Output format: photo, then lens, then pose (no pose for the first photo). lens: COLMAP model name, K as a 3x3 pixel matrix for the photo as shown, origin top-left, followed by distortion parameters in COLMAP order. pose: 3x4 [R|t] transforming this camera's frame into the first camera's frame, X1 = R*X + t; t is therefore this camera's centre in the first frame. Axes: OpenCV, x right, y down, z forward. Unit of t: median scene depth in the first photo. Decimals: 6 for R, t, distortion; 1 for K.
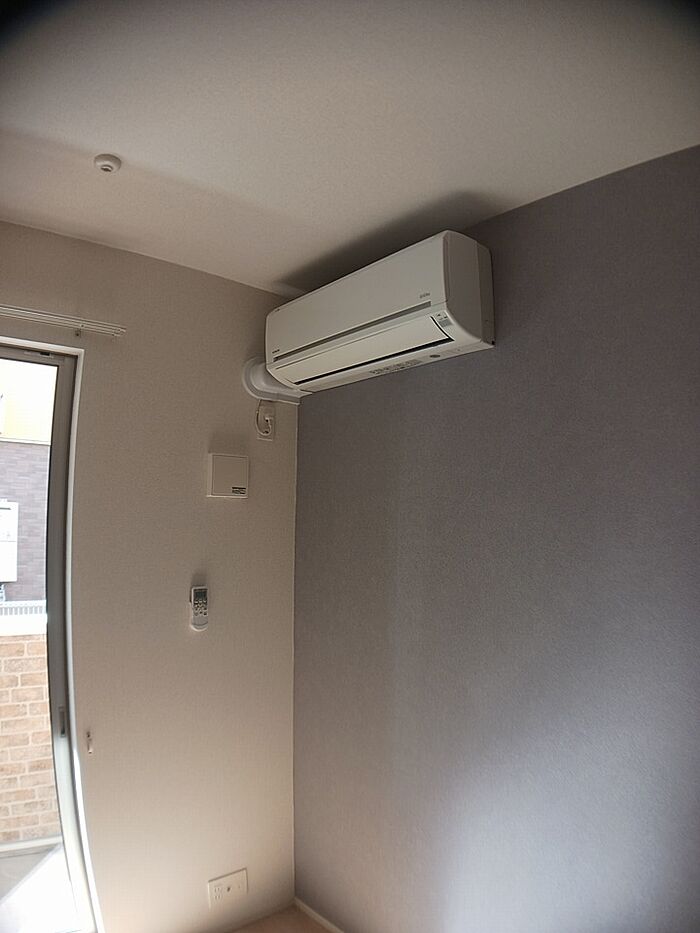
lens RADIAL K [[559.1, 0, 366.3], [0, 559.1, 465.5], [0, 0, 1]] dist [-0.171338, 0.010706]
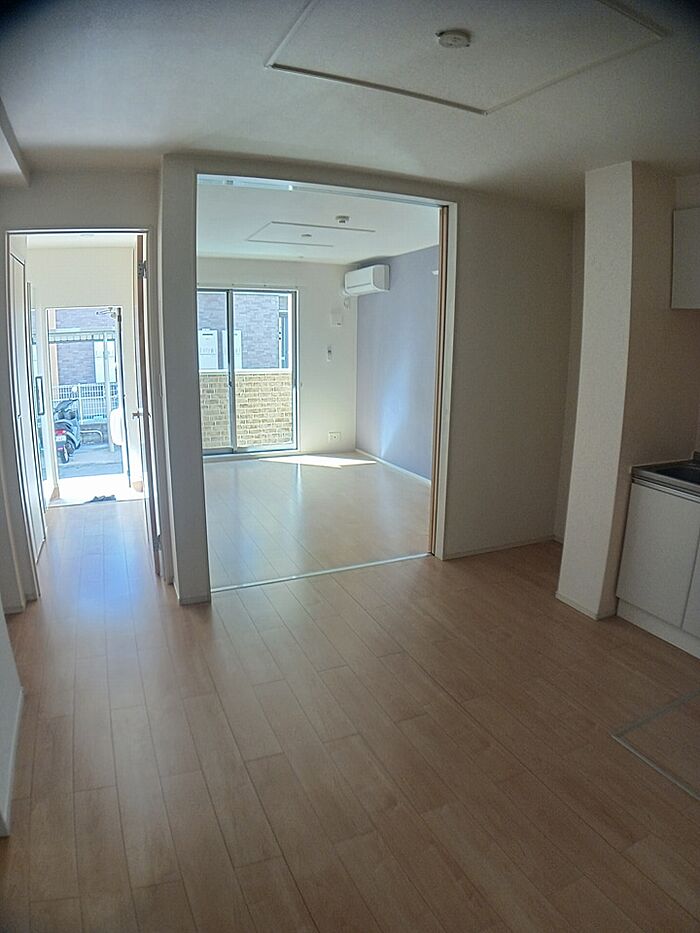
lens RADIAL K [[560.0, 0, 350.0], [0, 560.0, 466.5], [0, 0, 1]] dist [-0.102867, 0.000324]
pose [[0.945493, 0.070674, -0.317882, 1.083808], [0.030630, 0.952537, 0.302879, -0.171485], [0.324200, -0.296107, 0.898451, -2.596318]]
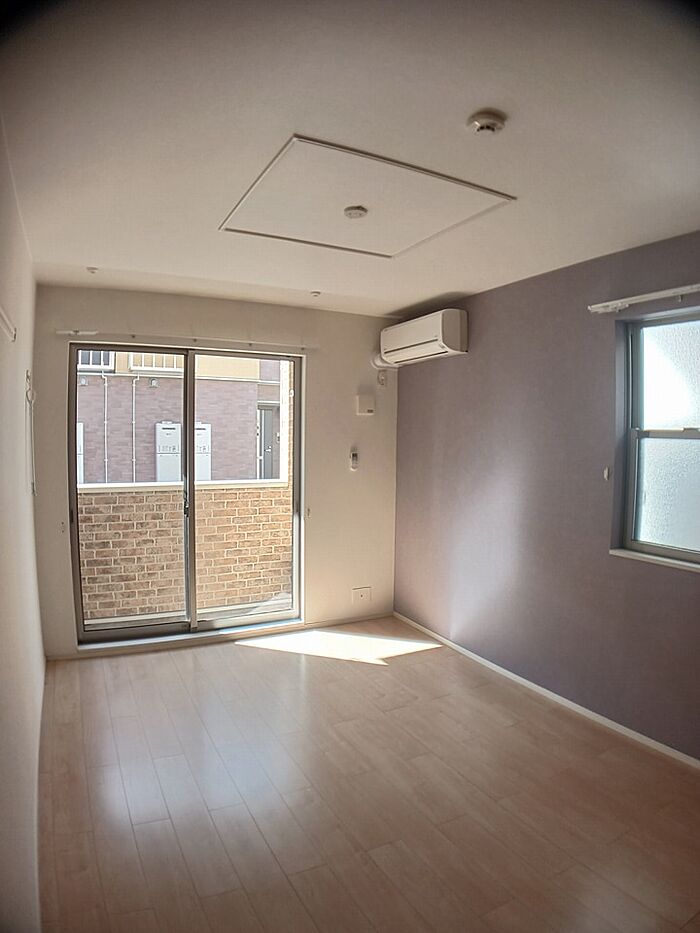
lens RADIAL K [[560.0, 0, 350.0], [0, 560.0, 466.5], [0, 0, 1]] dist [-0.102867, 0.000324]
pose [[0.961602, 0.014054, -0.274088, 0.321422], [0.025431, 0.989828, 0.139975, -0.053808], [0.273267, -0.141571, 0.951464, -1.240142]]
